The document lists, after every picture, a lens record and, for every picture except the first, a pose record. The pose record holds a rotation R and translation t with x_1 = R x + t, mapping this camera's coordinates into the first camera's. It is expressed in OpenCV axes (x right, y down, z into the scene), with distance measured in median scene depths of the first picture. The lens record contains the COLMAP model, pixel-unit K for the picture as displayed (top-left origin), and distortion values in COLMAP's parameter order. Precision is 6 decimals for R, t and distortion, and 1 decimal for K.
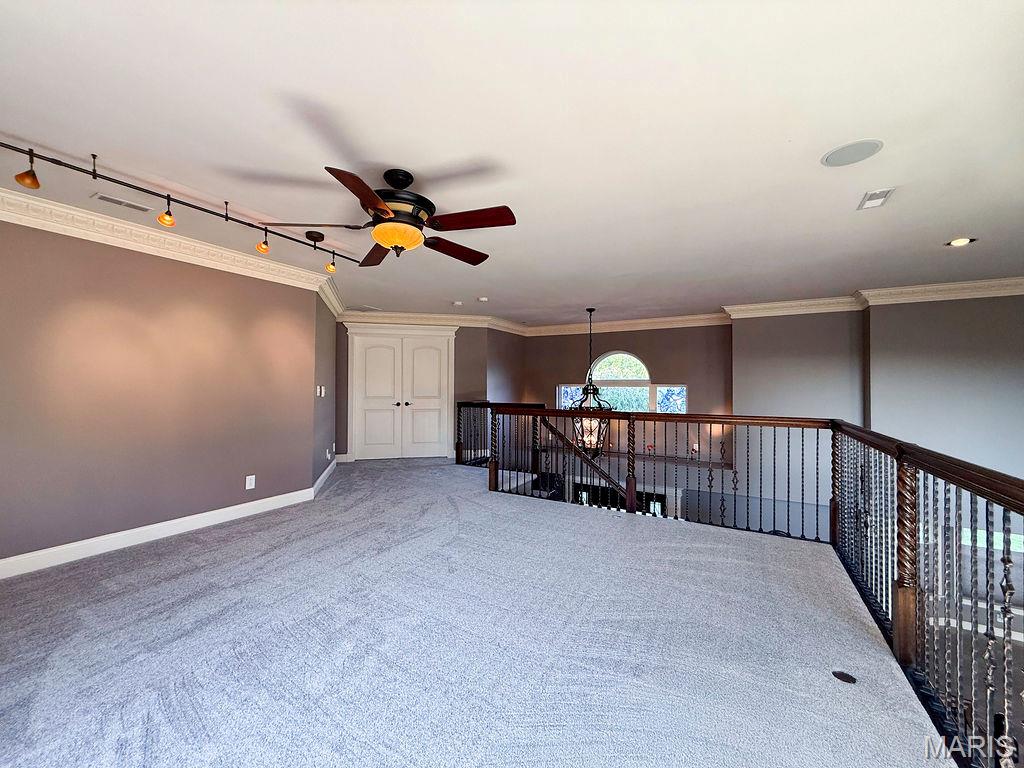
lens RADIAL K [[410.4, 0, 508.9], [0, 410.4, 384.7], [0, 0, 1]] dist [-0.001766, -0.000167]
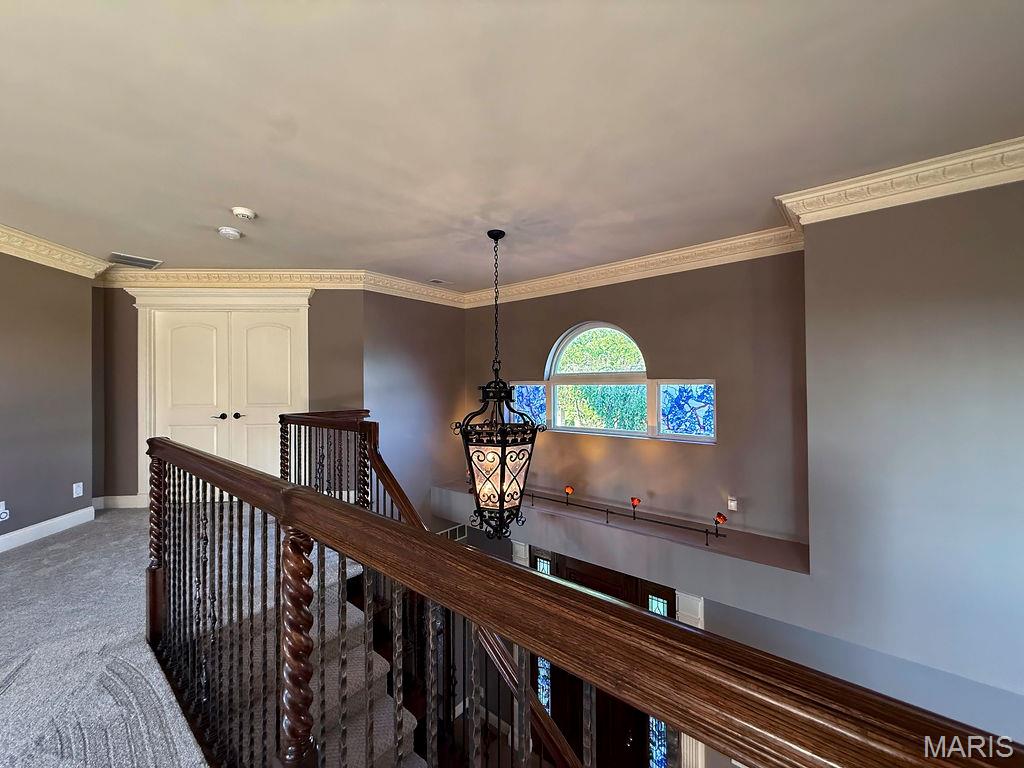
lens RADIAL K [[410.4, 0, 515.7], [0, 410.4, 383.3], [0, 0, 1]] dist [-0.001766, -0.000167]
pose [[0.984260, -0.012454, -0.176288, 0.273678], [0.011909, 0.999920, -0.004153, 0.004536], [0.176326, 0.001988, 0.984330, 0.439649]]
